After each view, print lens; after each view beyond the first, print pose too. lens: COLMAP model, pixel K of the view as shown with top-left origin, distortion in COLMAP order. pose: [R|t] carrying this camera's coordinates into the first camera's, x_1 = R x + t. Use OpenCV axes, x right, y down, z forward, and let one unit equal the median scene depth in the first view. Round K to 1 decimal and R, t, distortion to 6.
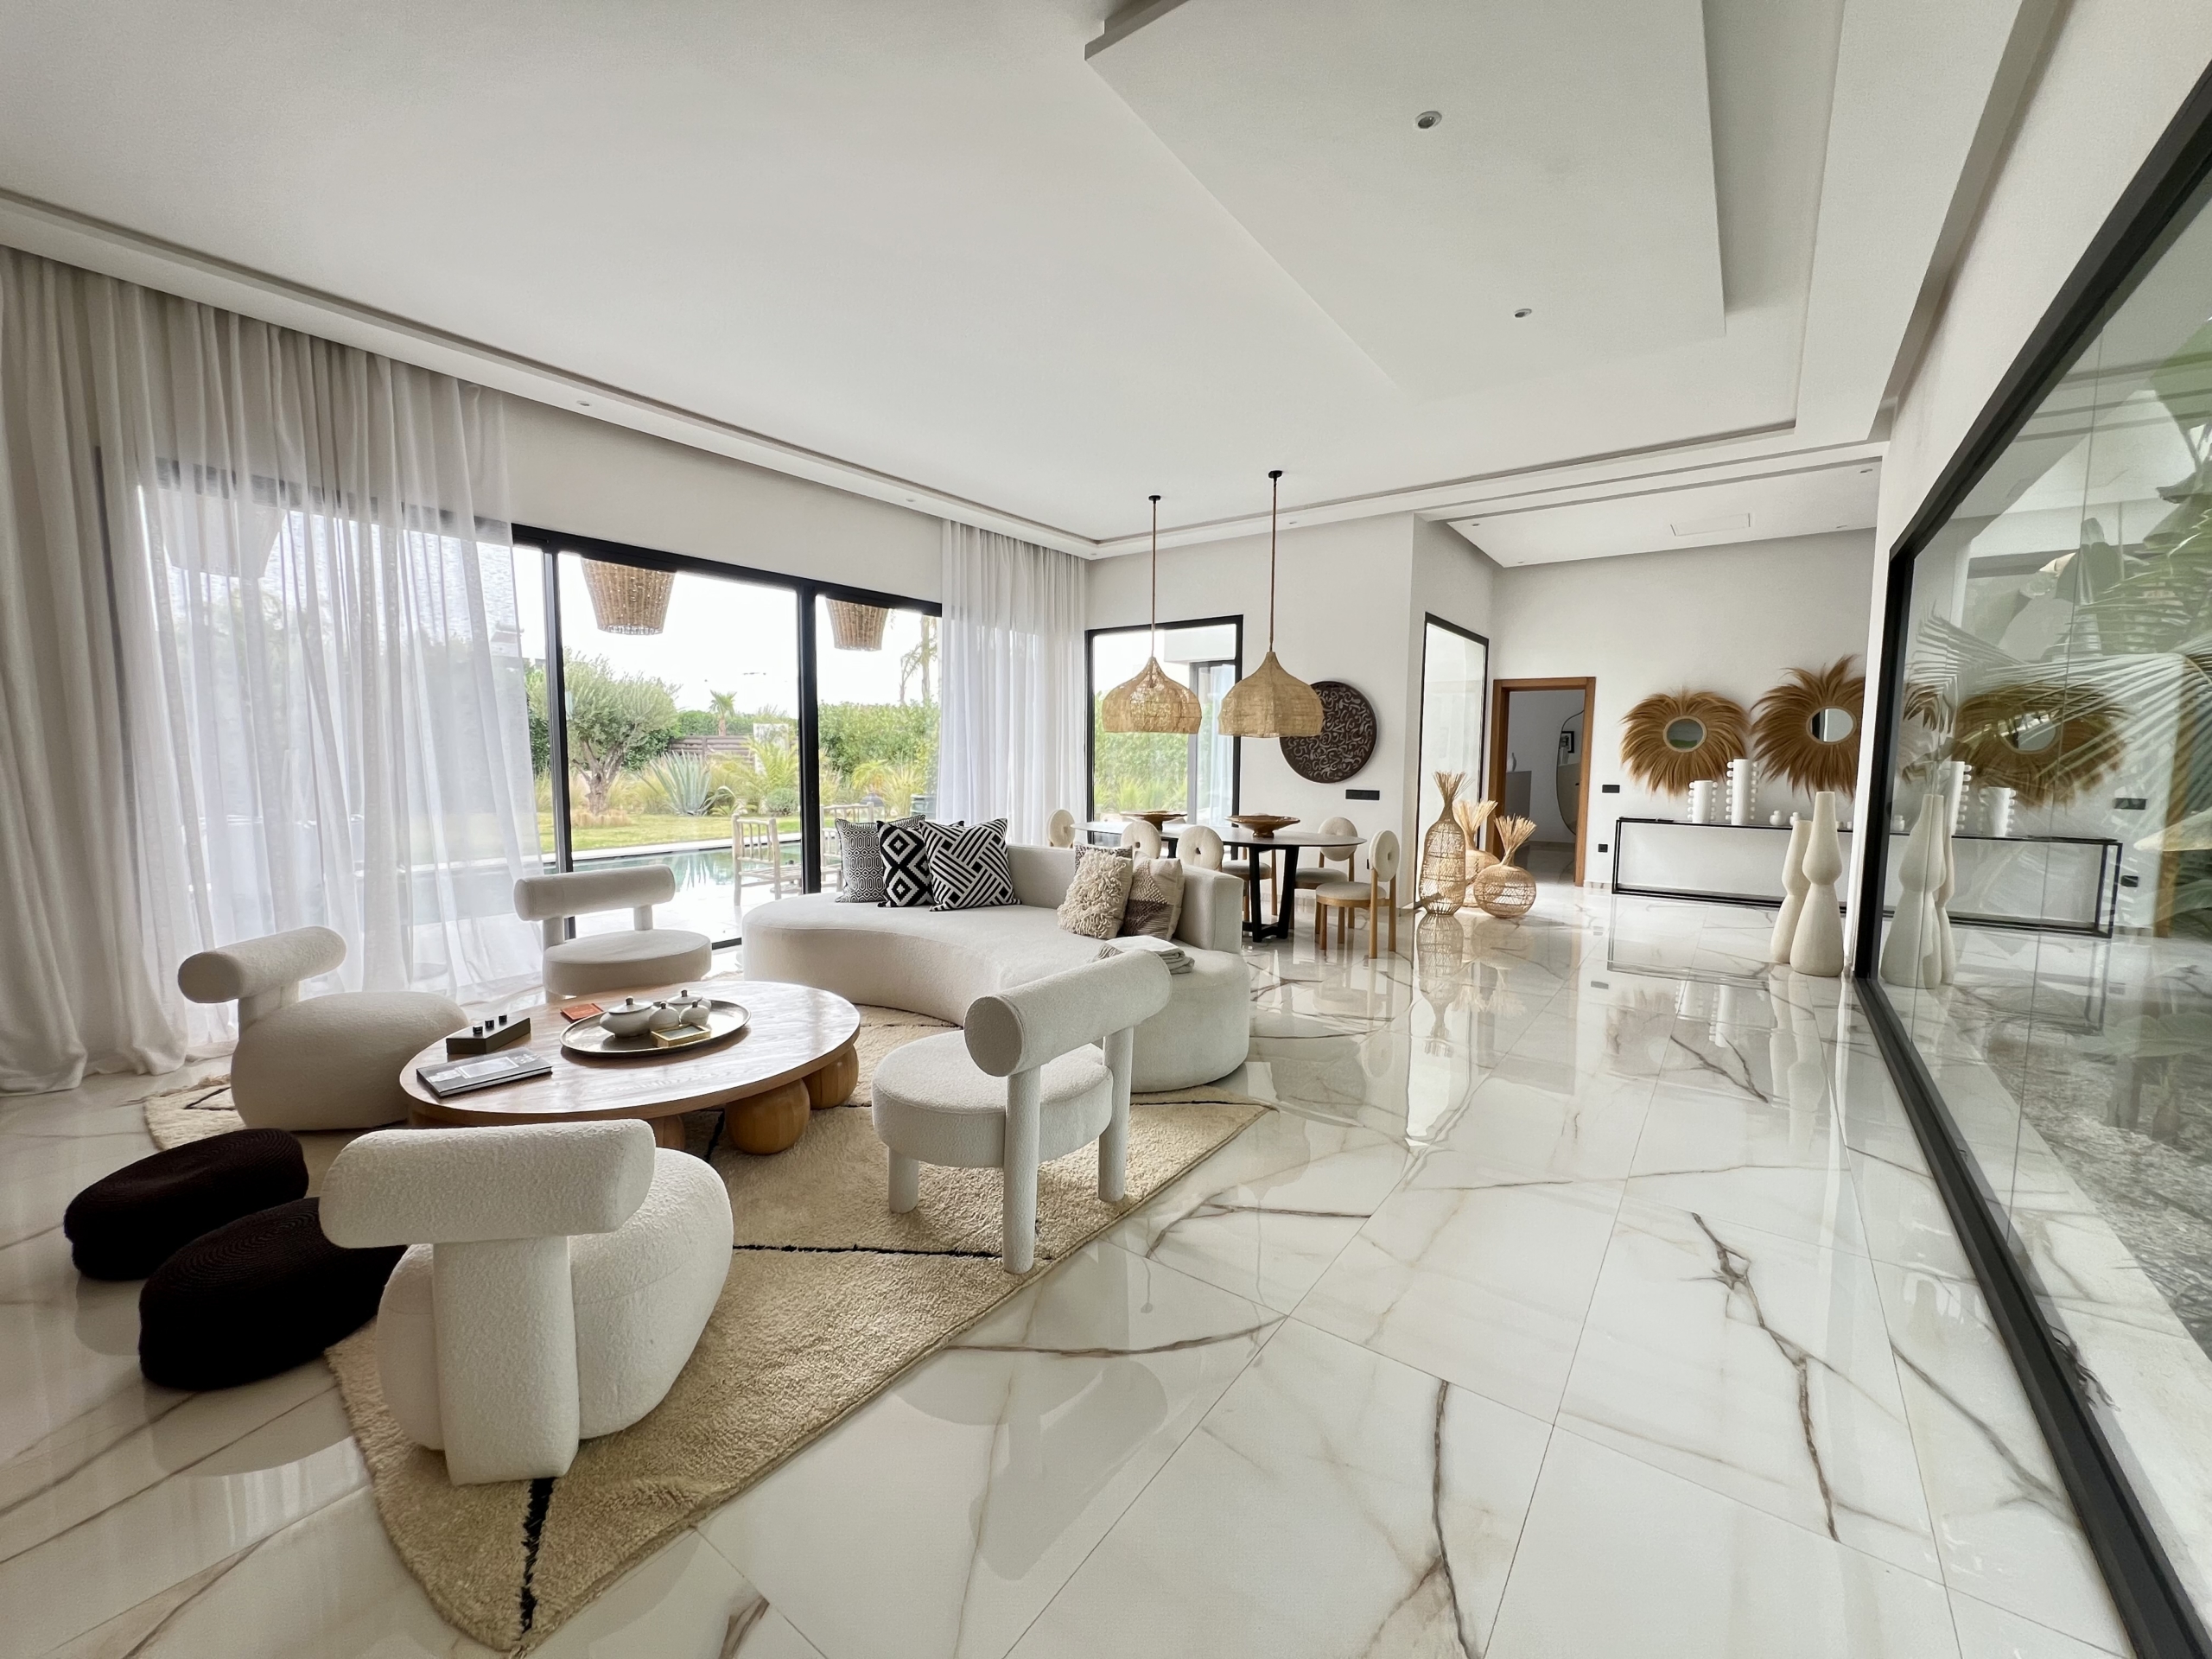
lens RADIAL K [[881.8, 0, 1105.2], [0, 881.8, 822.6], [0, 0, 1]] dist [-0.004603, -0.000372]
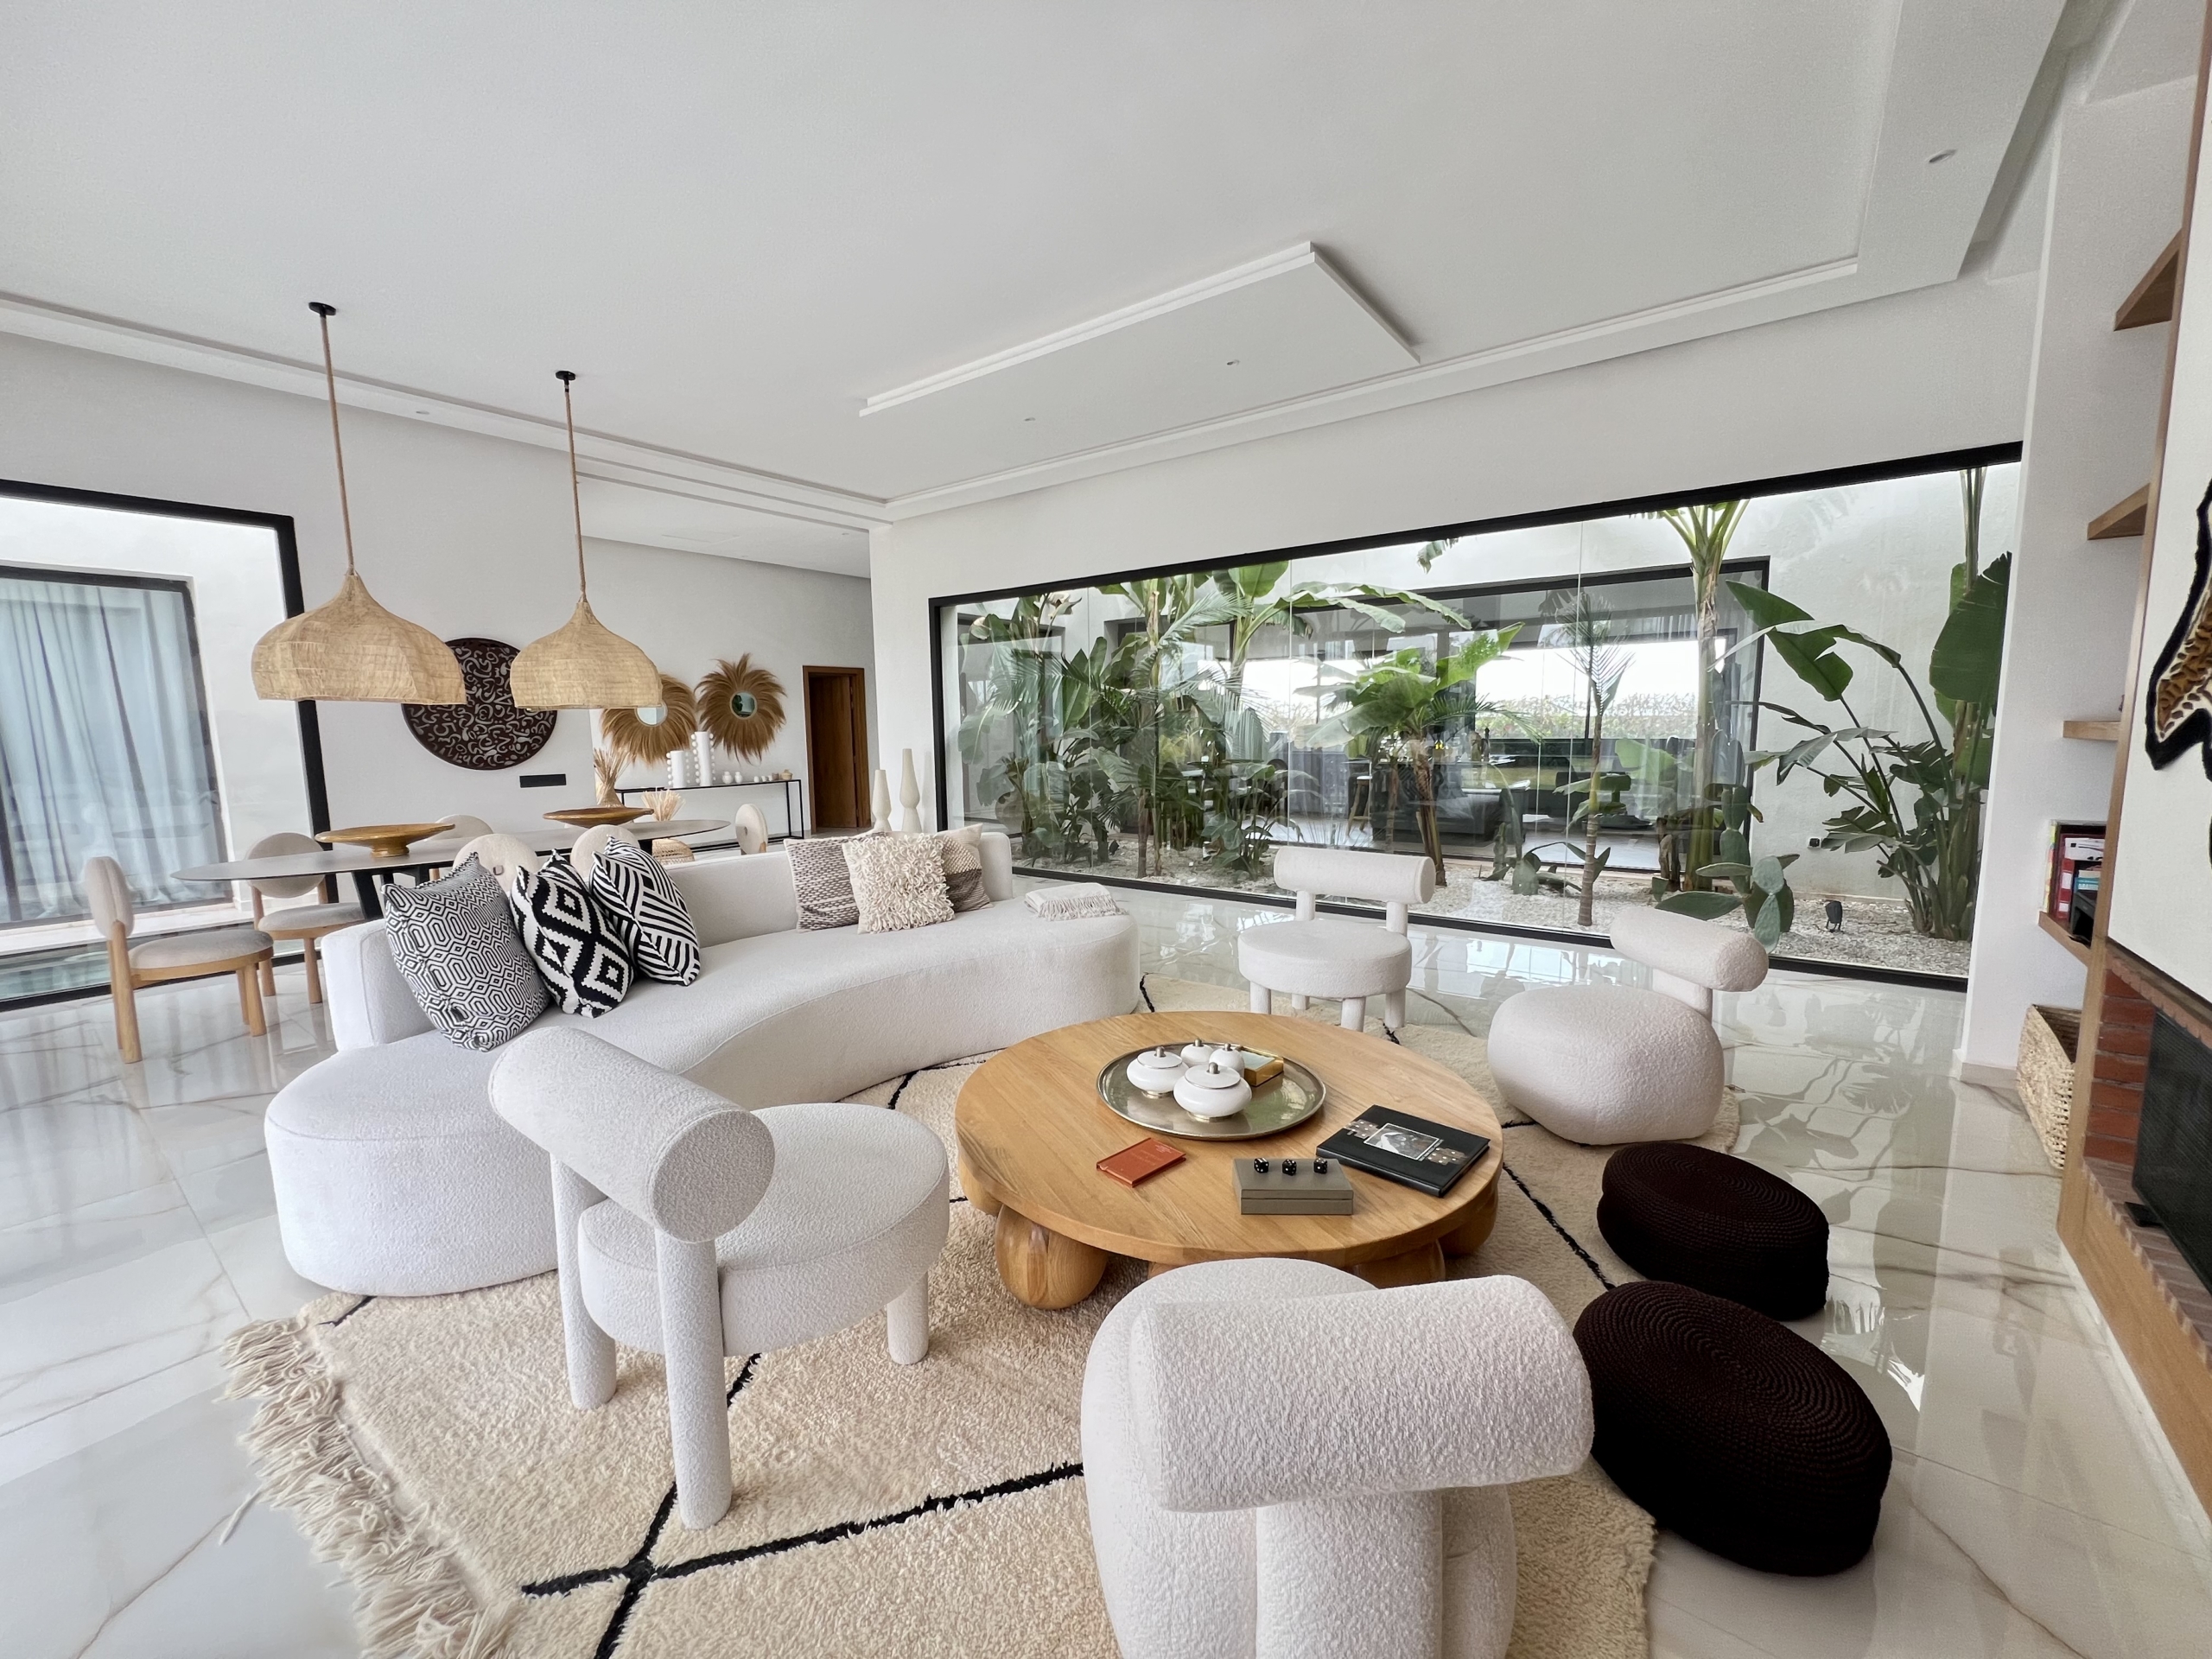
lens RADIAL K [[881.8, 0, 1105.2], [0, 881.8, 822.6], [0, 0, 1]] dist [-0.004603, -0.000372]
pose [[0.013855, -0.116337, 0.993113, -0.957907], [0.094736, 0.988893, 0.114521, -0.067482], [-0.995406, 0.092496, 0.024723, 0.819547]]
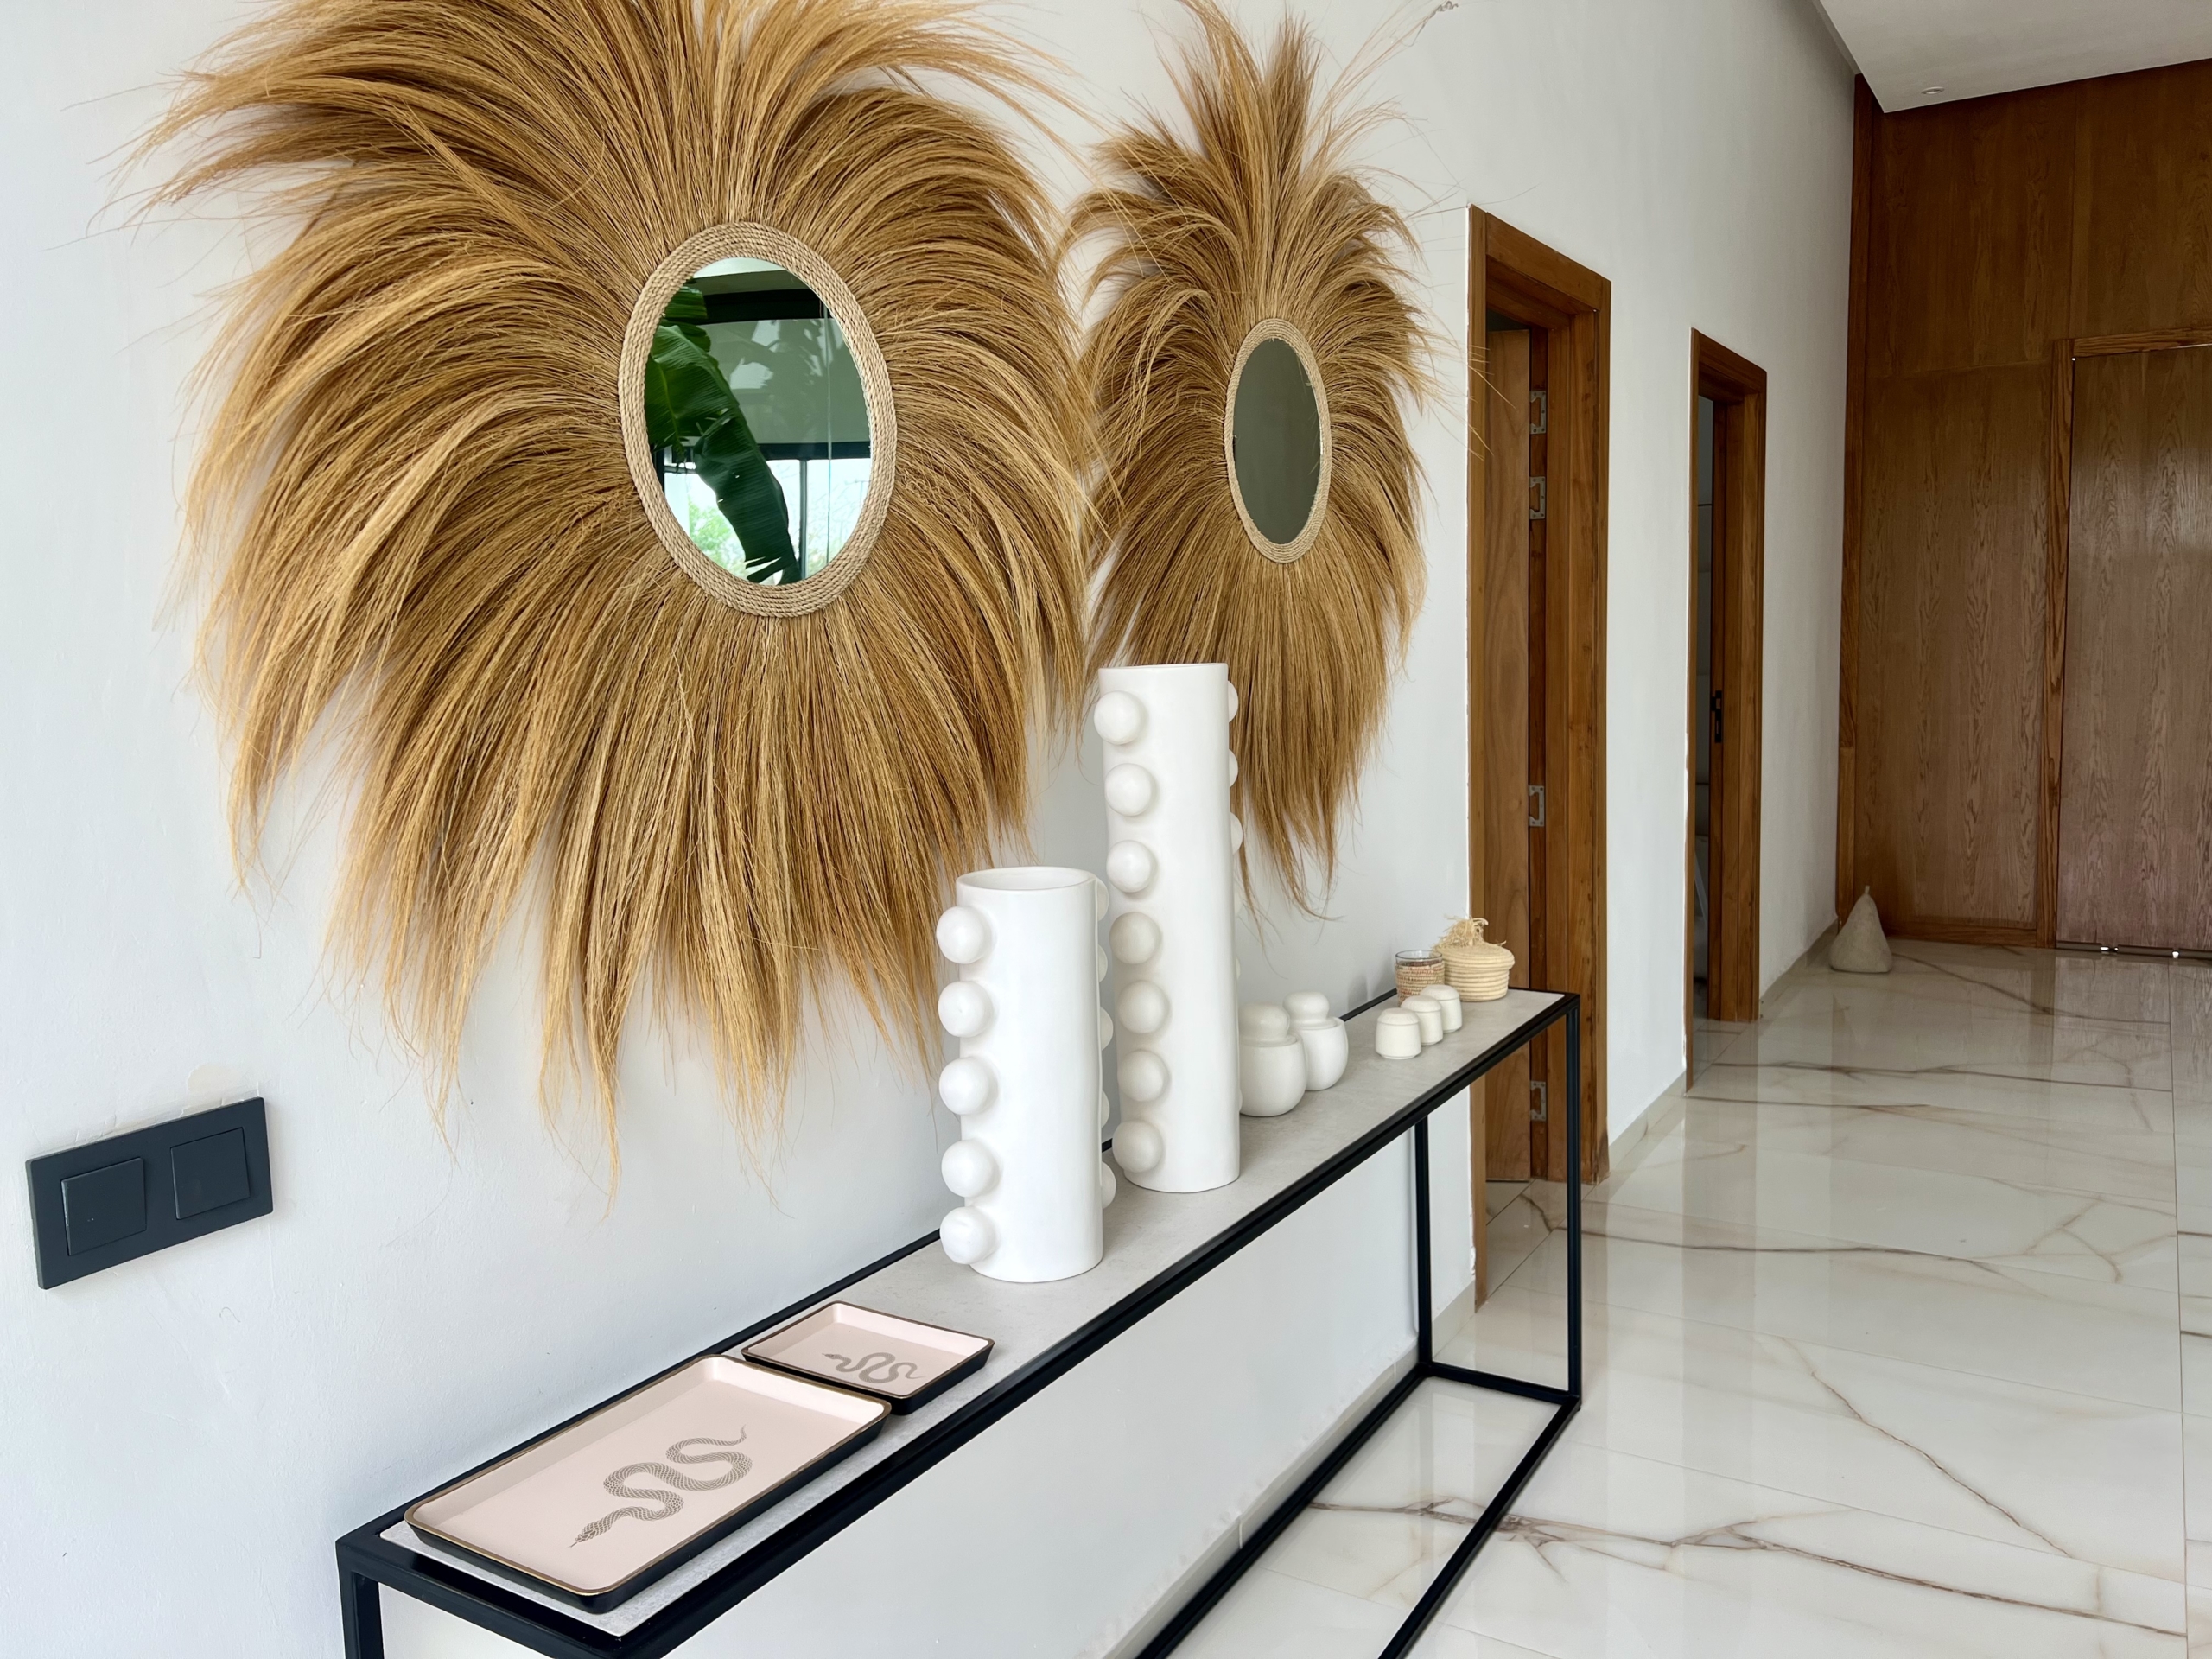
lens RADIAL K [[1656.3, 0, 1115.7], [0, 1656.3, 813.8], [0, 0, 1]] dist [0.061336, -0.073608]
pose [[-0.085420, -0.112312, 0.989995, 0.948091], [0.109687, 0.986527, 0.121383, -0.156447], [-0.990289, 0.118959, -0.071950, 1.981924]]
